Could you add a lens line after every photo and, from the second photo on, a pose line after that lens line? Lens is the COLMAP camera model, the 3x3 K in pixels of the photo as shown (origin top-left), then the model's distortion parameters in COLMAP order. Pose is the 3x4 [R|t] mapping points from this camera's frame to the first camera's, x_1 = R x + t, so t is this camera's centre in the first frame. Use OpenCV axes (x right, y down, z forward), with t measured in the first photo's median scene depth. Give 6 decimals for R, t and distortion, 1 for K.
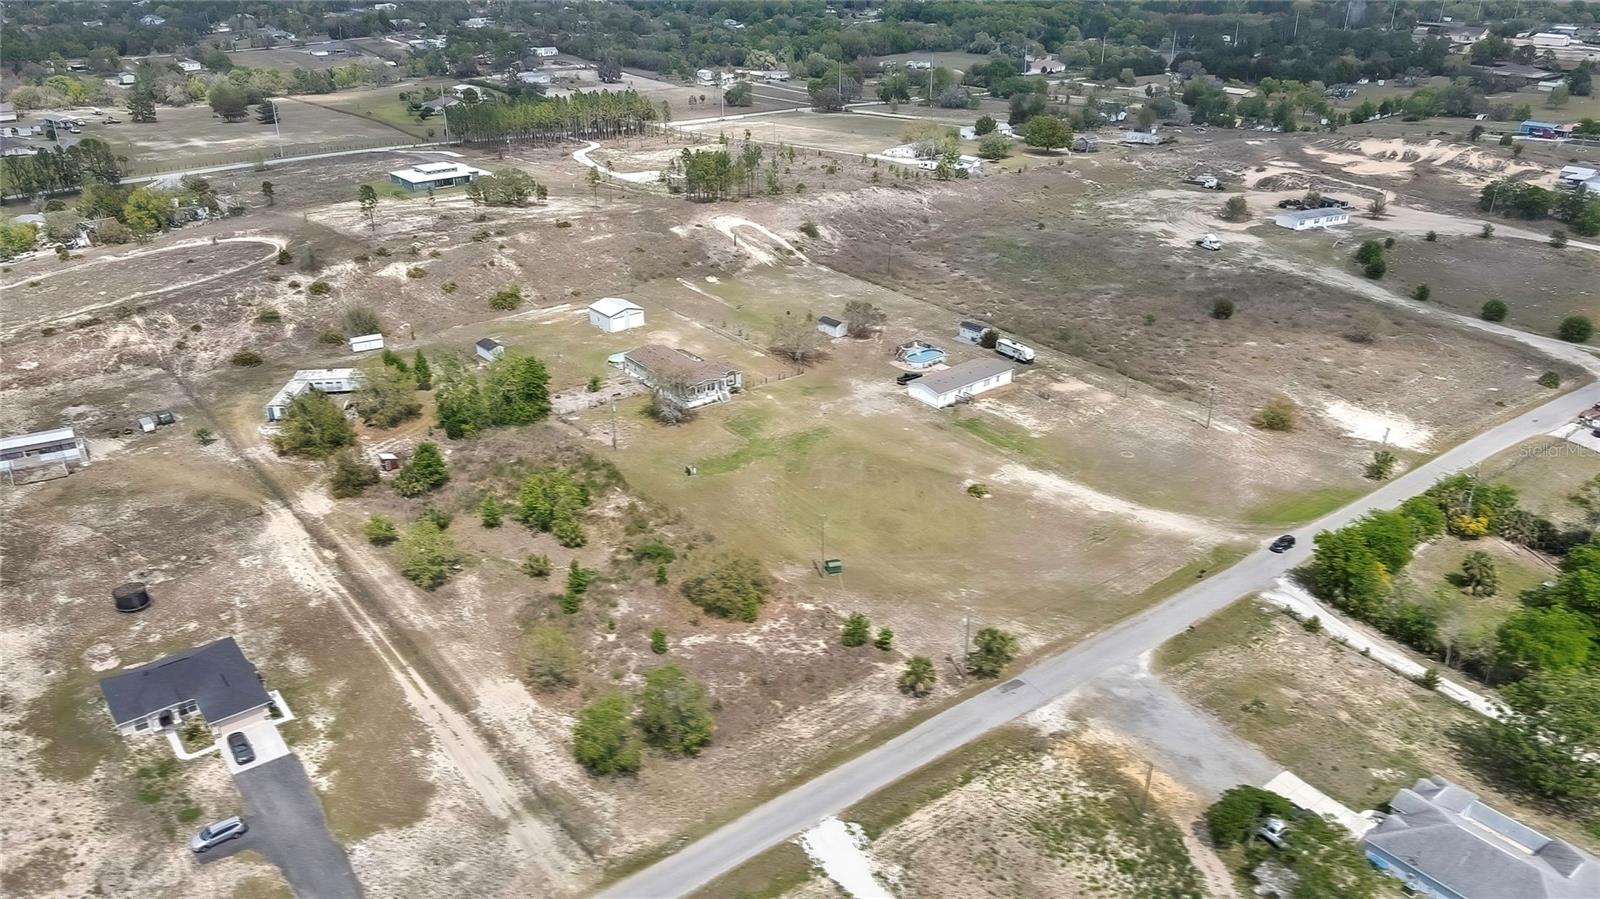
lens RADIAL K [[1180.9, 0, 796.8], [0, 1180.9, 451.0], [0, 0, 1]] dist [-0.002606, 0.037493]
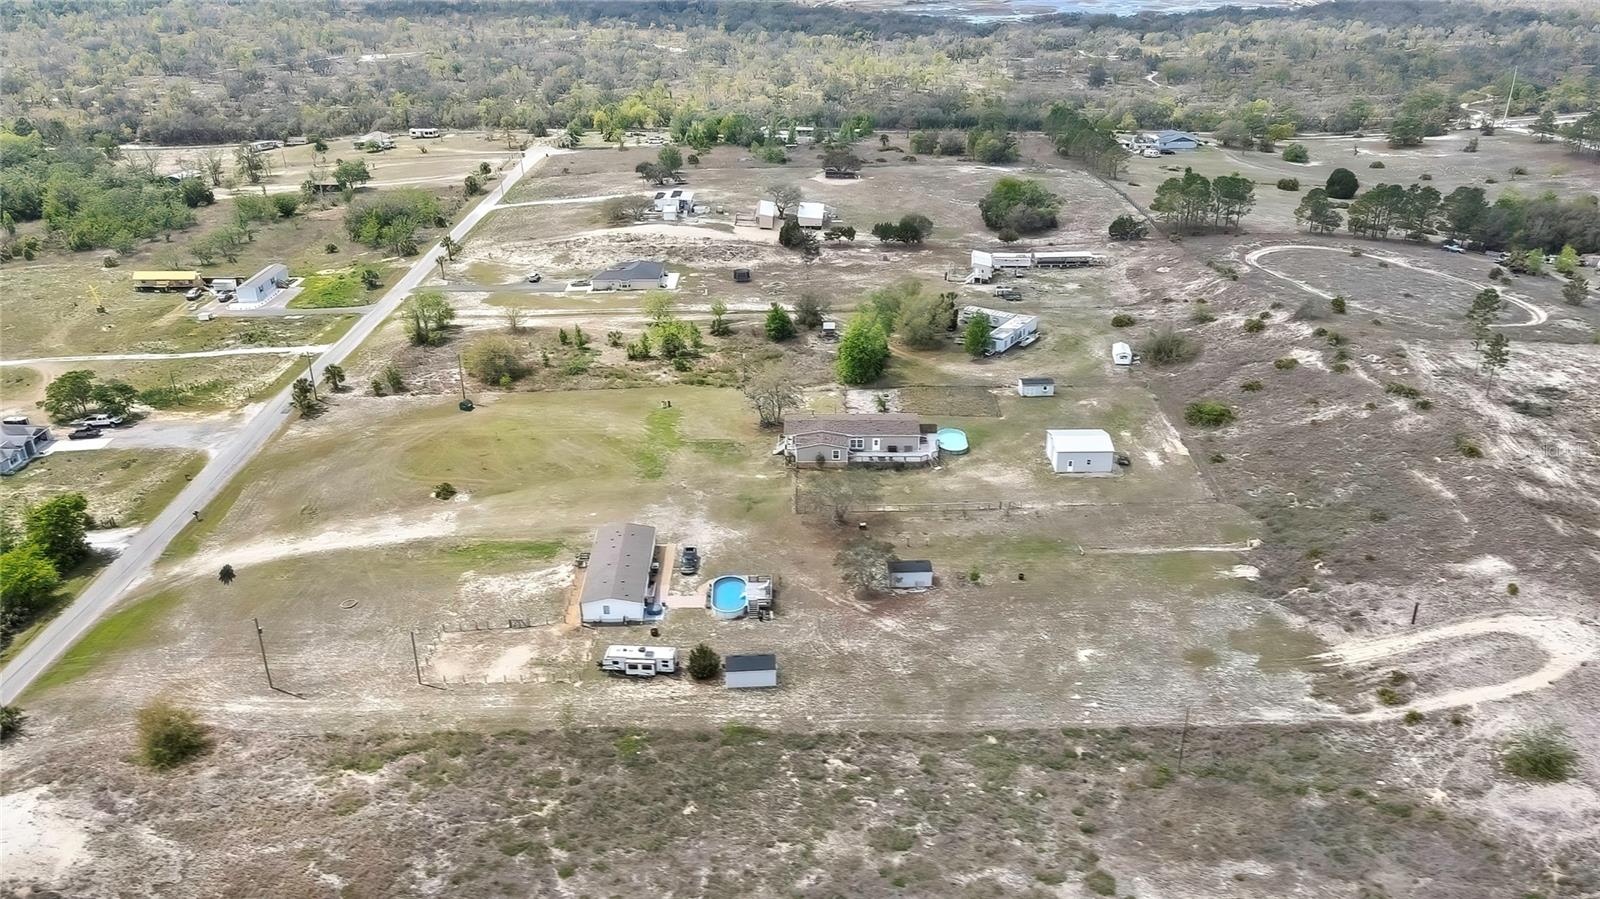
lens RADIAL K [[1180.9, 0, 796.8], [0, 1180.9, 451.0], [0, 0, 1]] dist [-0.002606, 0.037493]
pose [[-0.616194, 0.336877, -0.711912, 0.608324], [-0.320762, 0.718205, 0.617490, -0.641938], [0.719317, 0.608847, -0.334496, 1.380647]]
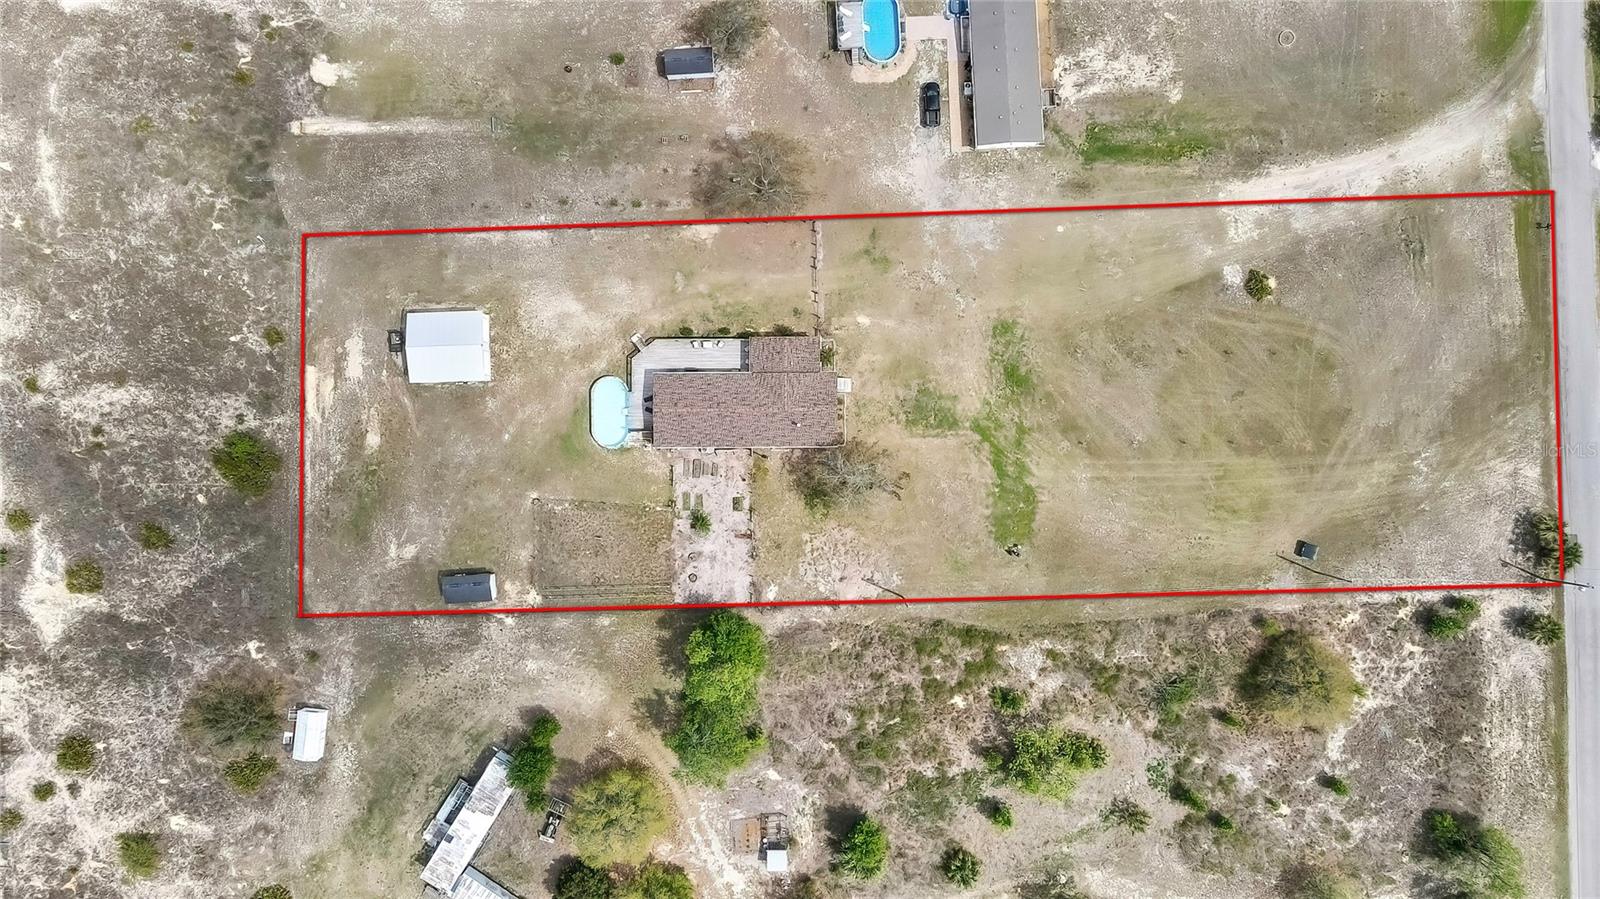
lens RADIAL K [[1180.9, 0, 796.8], [0, 1180.9, 451.0], [0, 0, 1]] dist [-0.002606, 0.037493]
pose [[0.596046, -0.802941, -0.003742, -0.110520], [0.334359, 0.243961, 0.910323, -0.701590], [-0.730023, -0.543846, 0.413883, 0.750765]]
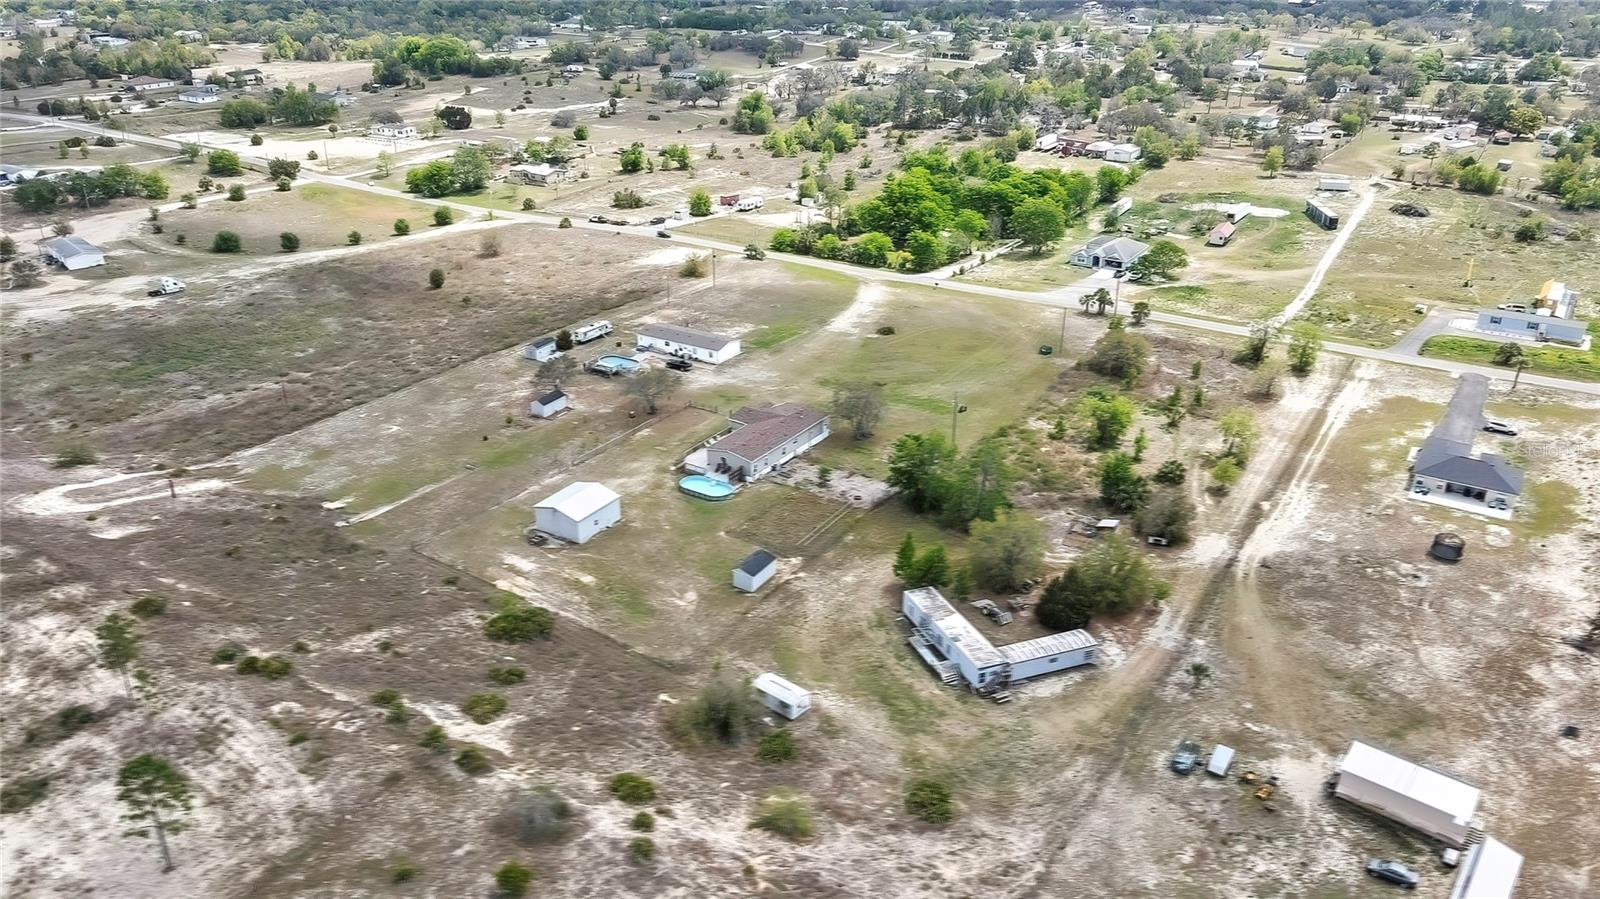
lens RADIAL K [[1180.9, 0, 796.8], [0, 1180.9, 451.0], [0, 0, 1]] dist [-0.002606, 0.037493]
pose [[-0.326903, -0.399607, 0.856416, -0.924552], [0.397147, 0.764216, 0.508181, -0.531404], [-0.857560, 0.506249, -0.091122, 1.152131]]
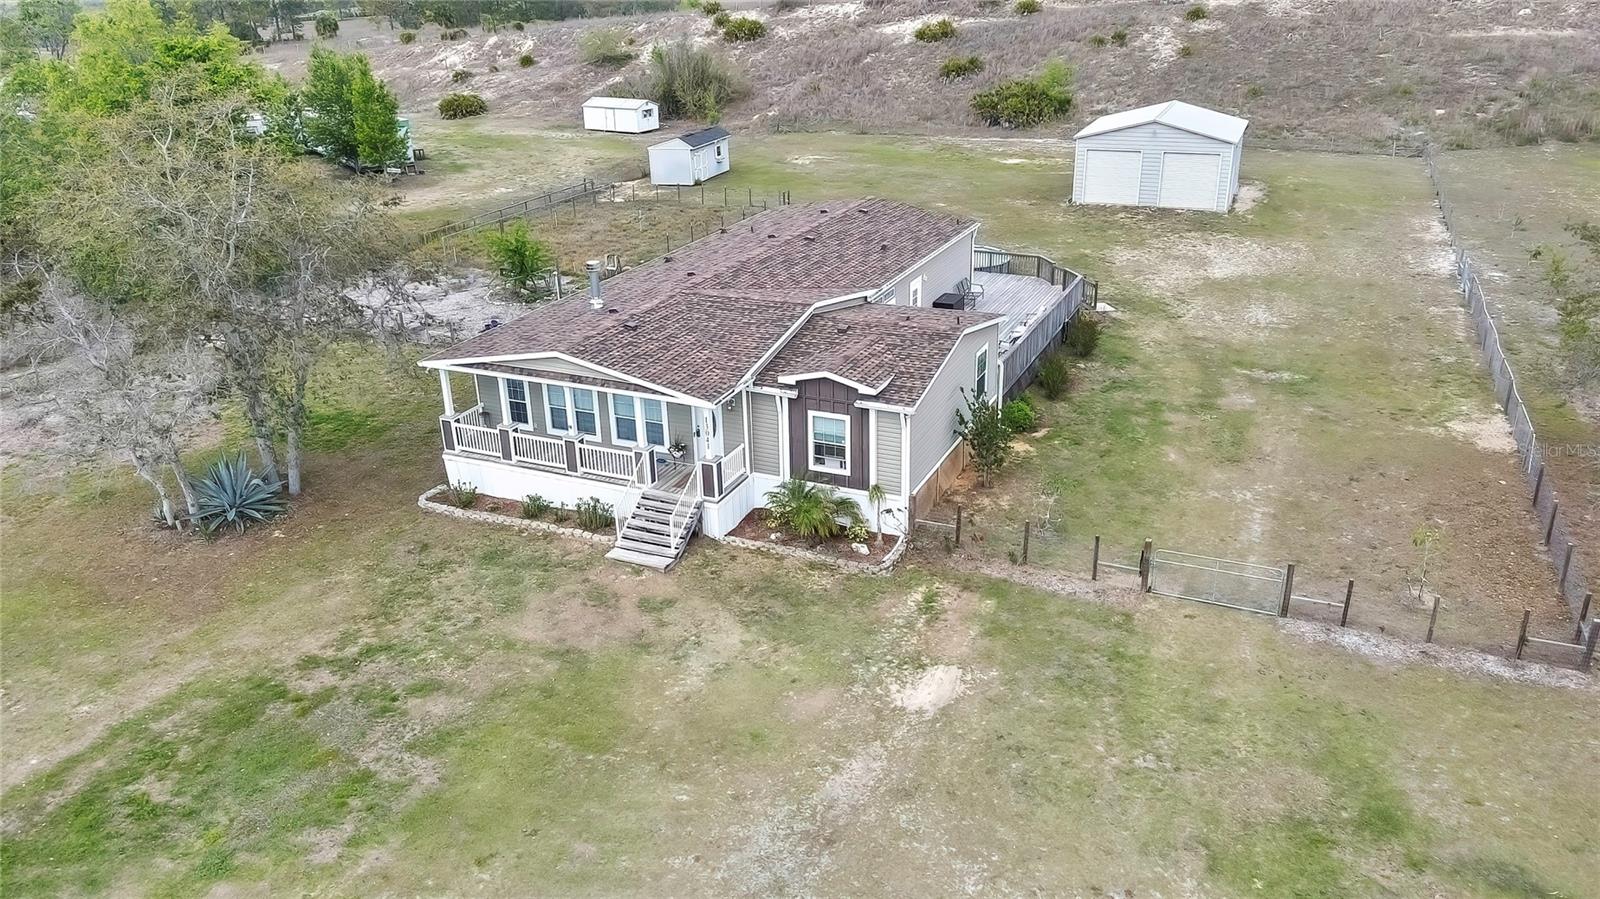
lens RADIAL K [[1180.9, 0, 796.8], [0, 1180.9, 451.0], [0, 0, 1]] dist [-0.002606, 0.037493]
pose [[0.478278, 0.329206, -0.814171, 0.059260], [-0.348672, 0.922064, 0.168007, -0.086558], [0.806026, 0.203524, 0.555787, 0.980768]]
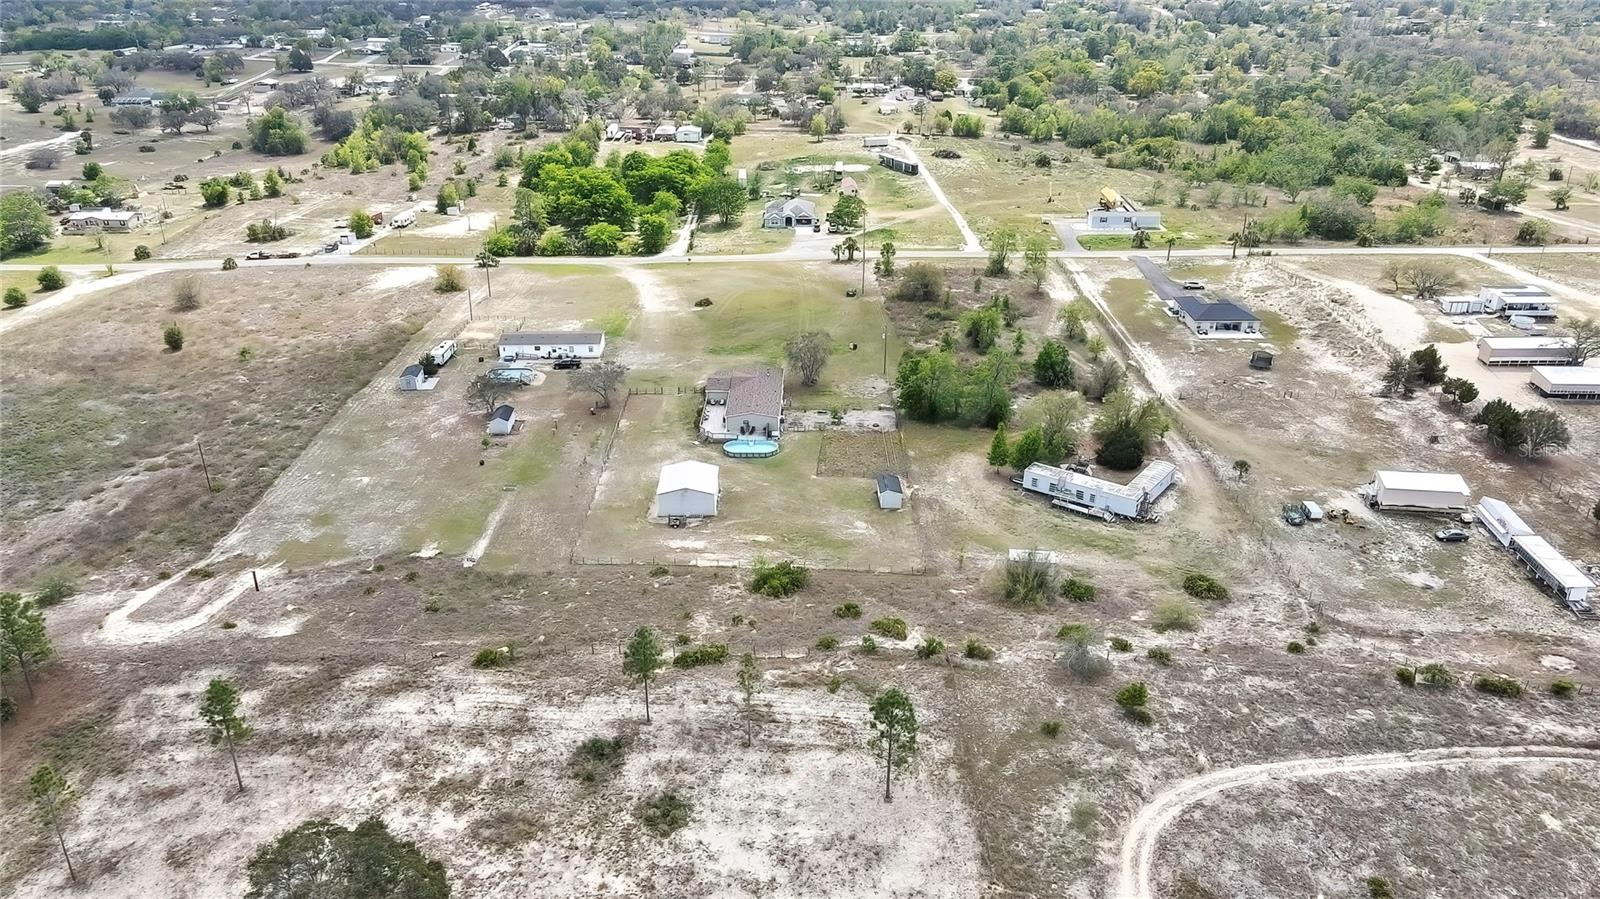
lens RADIAL K [[1180.9, 0, 796.8], [0, 1180.9, 451.0], [0, 0, 1]] dist [-0.002606, 0.037493]
pose [[-0.784757, -0.260623, 0.562345, -0.719935], [0.260580, 0.684481, 0.680870, -0.720661], [-0.562365, 0.680854, -0.469238, 1.565860]]
